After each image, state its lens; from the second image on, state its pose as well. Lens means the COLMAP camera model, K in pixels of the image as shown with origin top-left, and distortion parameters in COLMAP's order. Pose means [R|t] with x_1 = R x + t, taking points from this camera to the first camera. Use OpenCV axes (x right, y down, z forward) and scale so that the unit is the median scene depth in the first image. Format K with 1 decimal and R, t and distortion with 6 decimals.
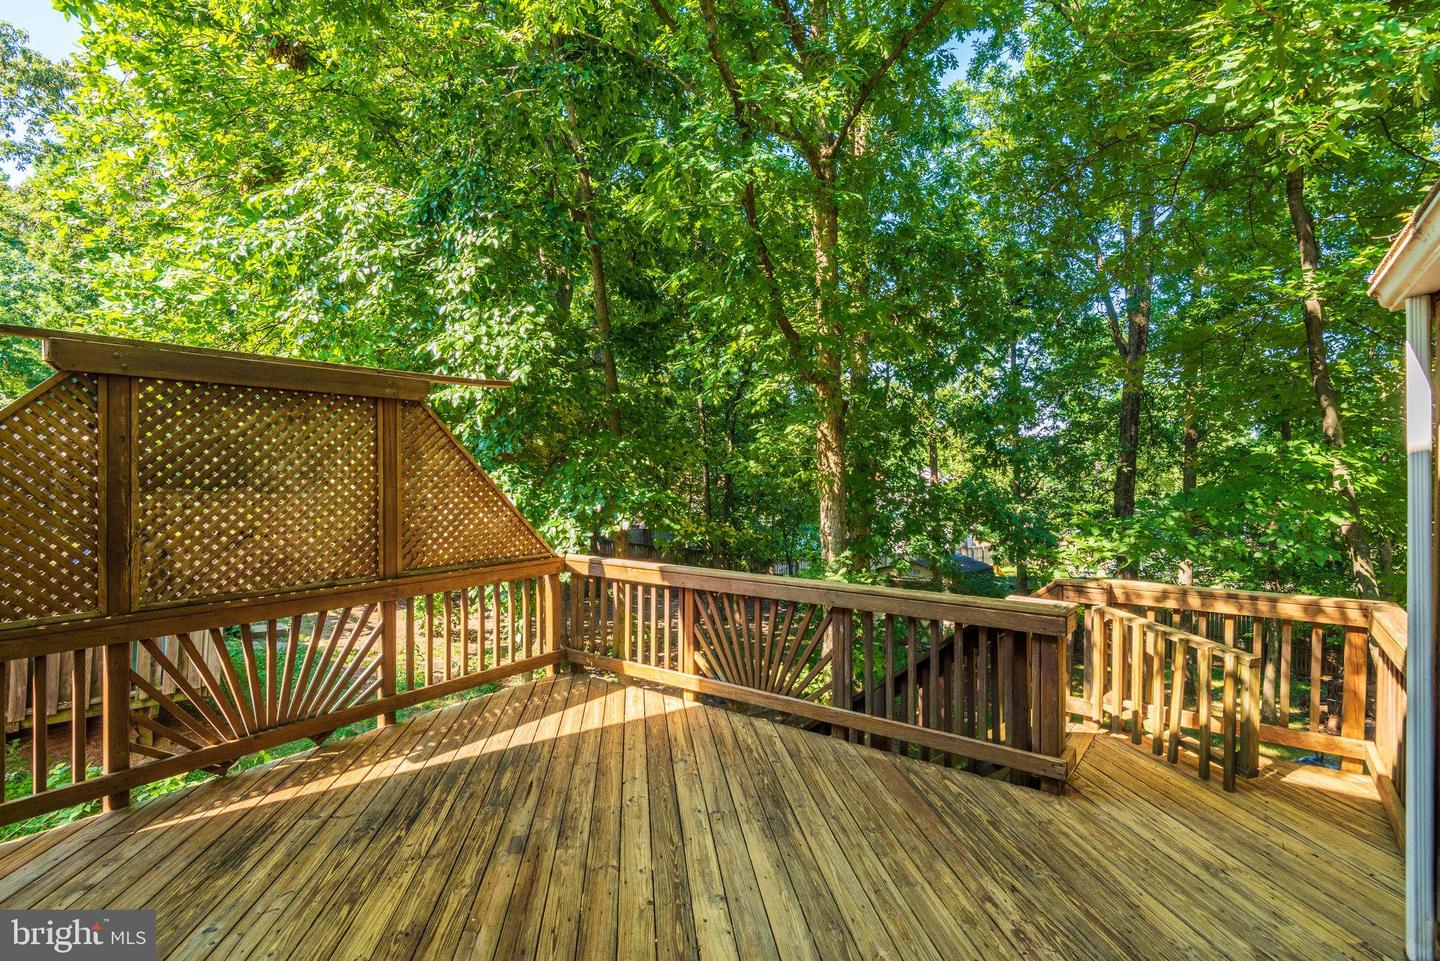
lens RADIAL K [[690.1, 0, 720.0], [0, 690.1, 480.5], [0, 0, 1]] dist [0.001078, 0.000057]
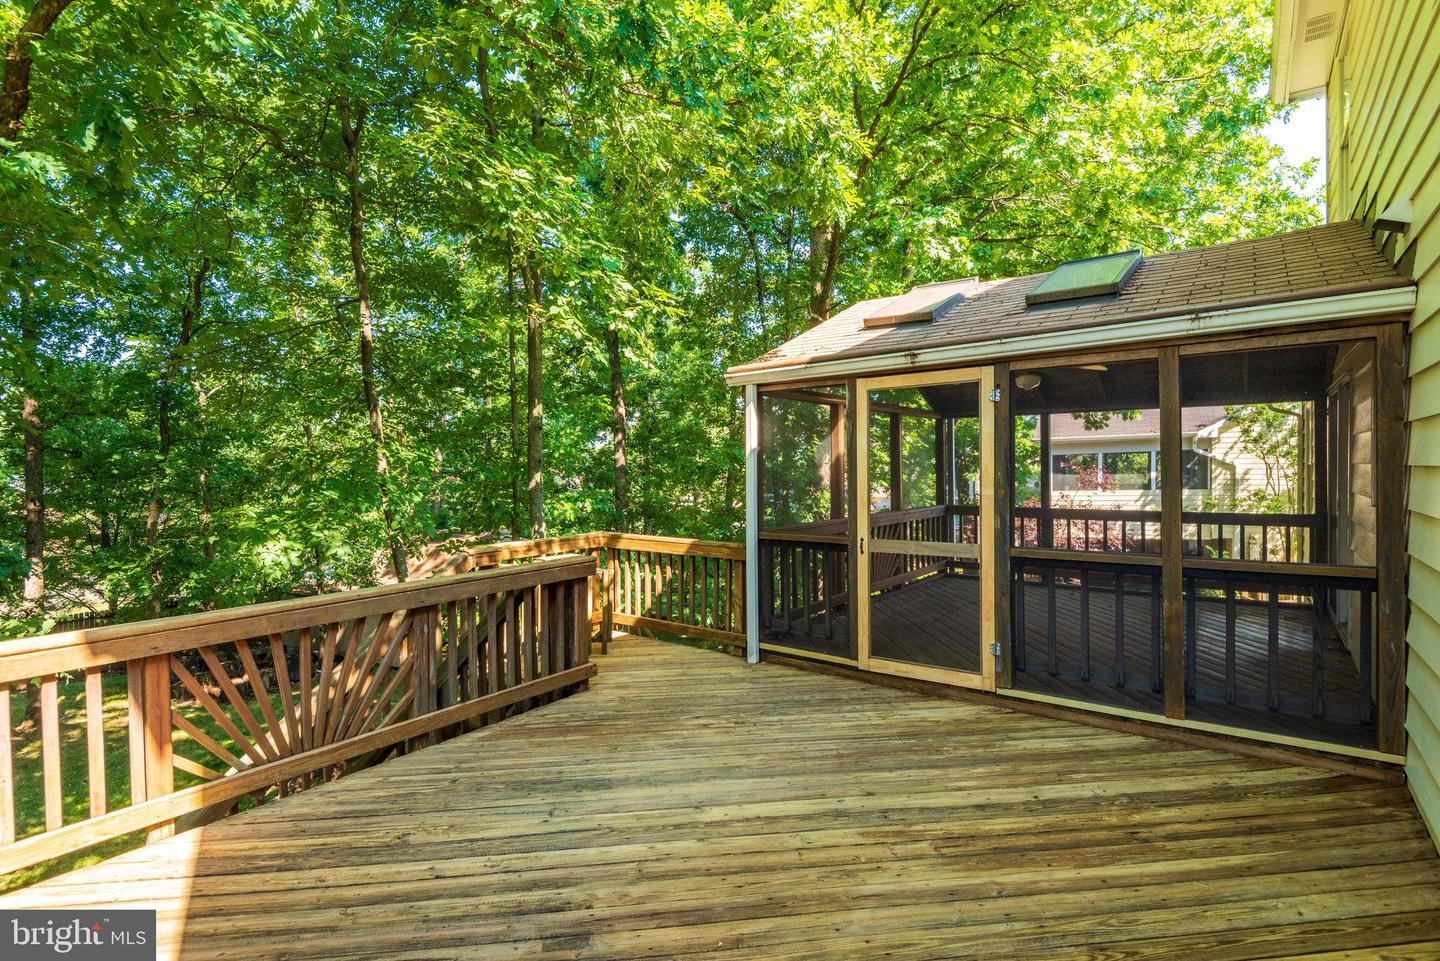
lens RADIAL K [[698.9, 0, 720.0], [0, 698.9, 480.5], [0, 0, 1]] dist [-0.000185, -0.000015]
pose [[0.011391, -0.030021, 0.999484, -0.810007], [0.023409, 0.999283, 0.029748, -0.004019], [-0.999661, 0.023058, 0.012085, 0.625718]]
